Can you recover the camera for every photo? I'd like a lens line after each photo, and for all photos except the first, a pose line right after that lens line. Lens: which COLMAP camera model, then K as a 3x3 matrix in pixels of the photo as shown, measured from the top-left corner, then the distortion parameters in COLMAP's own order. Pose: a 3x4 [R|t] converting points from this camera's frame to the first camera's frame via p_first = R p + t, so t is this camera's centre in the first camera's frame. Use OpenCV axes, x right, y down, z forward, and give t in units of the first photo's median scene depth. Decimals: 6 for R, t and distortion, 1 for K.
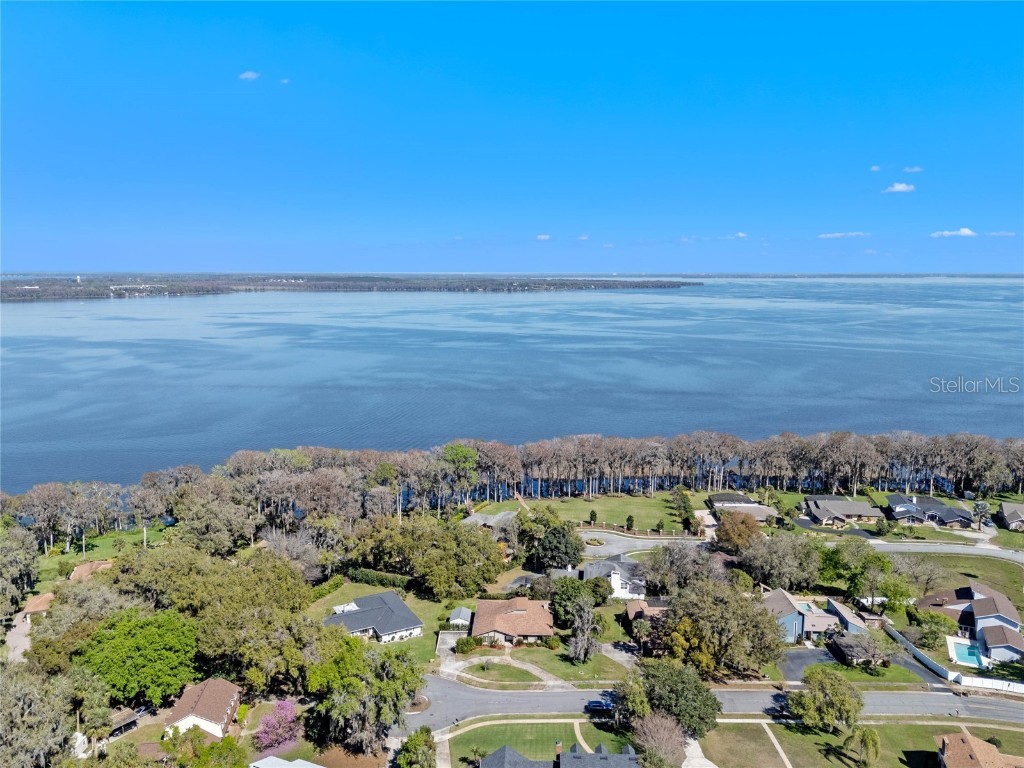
lens RADIAL K [[759.6, 0, 503.1], [0, 759.6, 378.6], [0, 0, 1]] dist [0.072325, -0.058691]
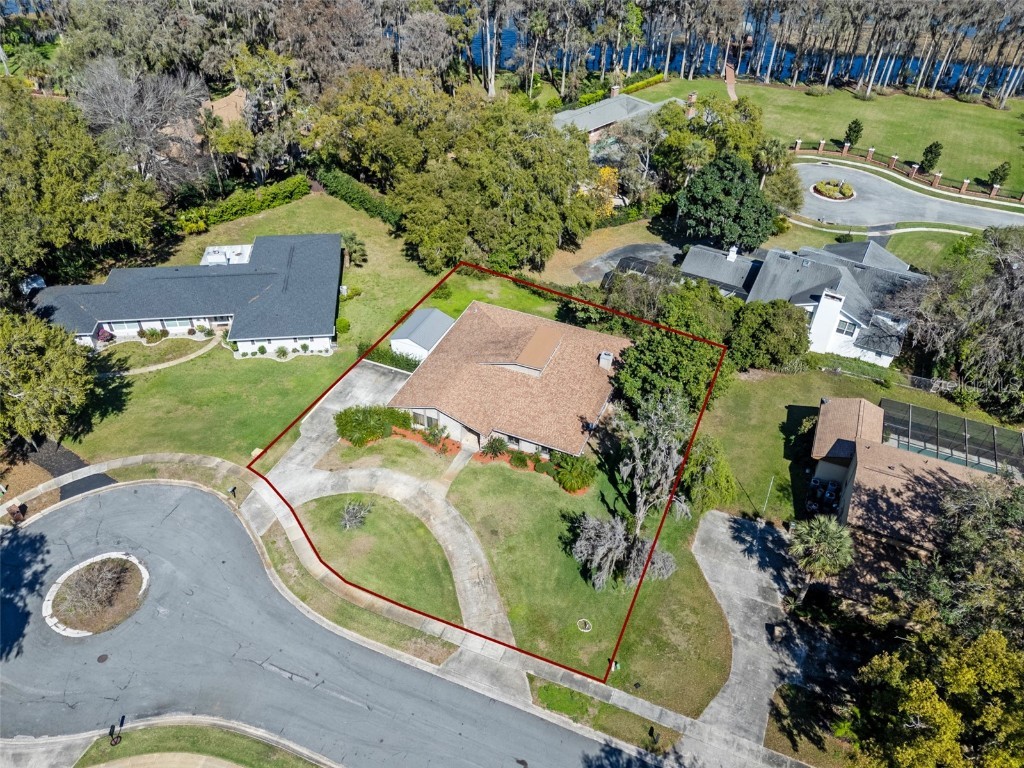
lens RADIAL K [[759.6, 0, 512.3], [0, 759.6, 375.0], [0, 0, 1]] dist [0.072325, -0.058691]
pose [[0.936591, 0.237312, -0.257837, 0.079415], [-0.070157, 0.847875, 0.525534, 0.069075], [0.343329, -0.474121, 0.810762, 0.459189]]
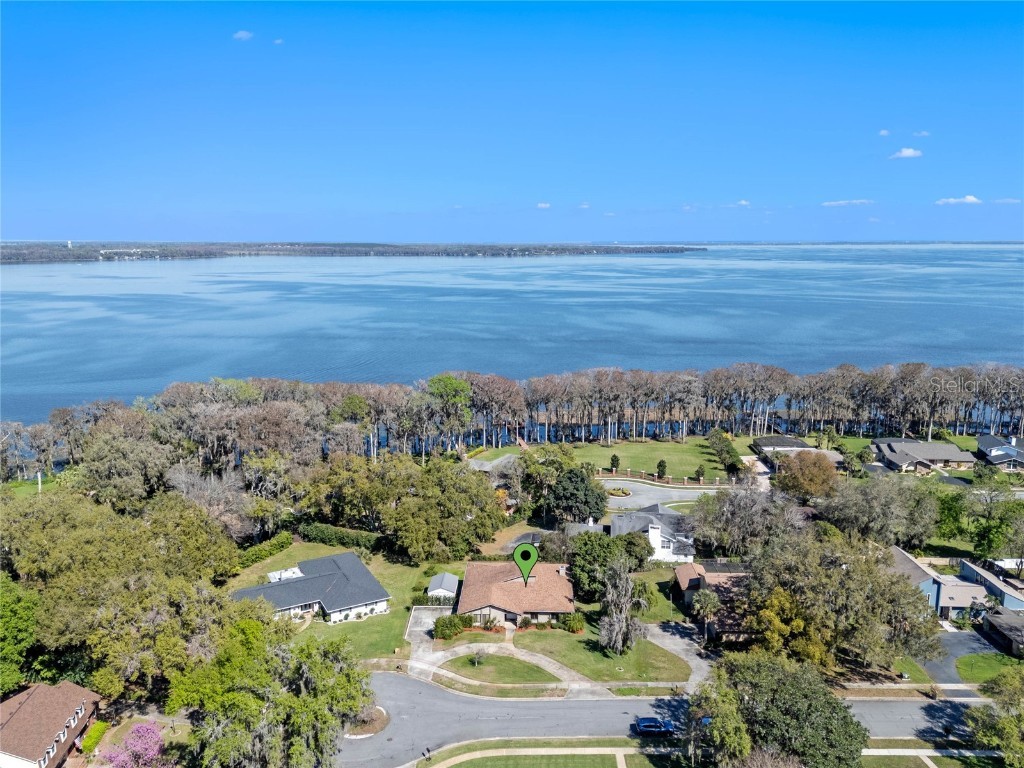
lens RADIAL K [[759.6, 0, 508.0], [0, 759.6, 384.2], [0, 0, 1]] dist [0.072325, -0.058691]
pose [[0.999980, 0.000337, 0.006281, 0.000409], [-0.000629, 0.998917, 0.046516, 0.062590], [-0.006259, -0.046519, 0.998898, 0.206575]]
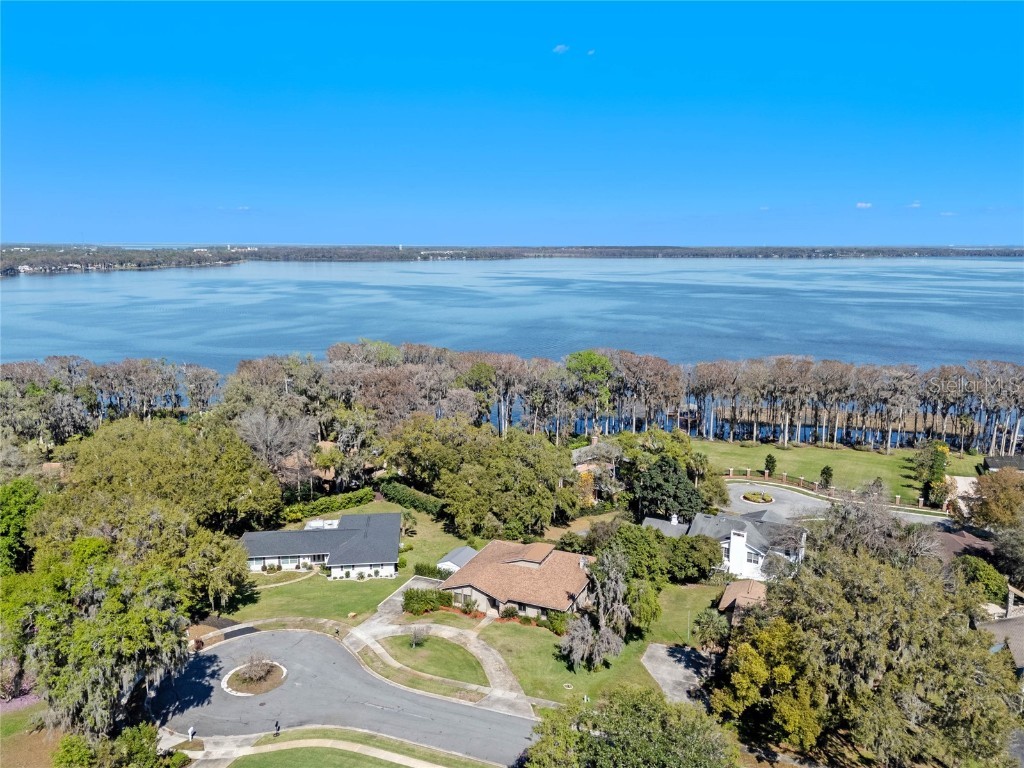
lens RADIAL K [[759.6, 0, 508.5], [0, 759.6, 384.5], [0, 0, 1]] dist [0.072325, -0.058691]
pose [[0.932123, 0.071725, -0.354968, 0.140640], [-0.056562, 0.996995, 0.052924, 0.090937], [0.357698, -0.029254, 0.933379, 0.299903]]
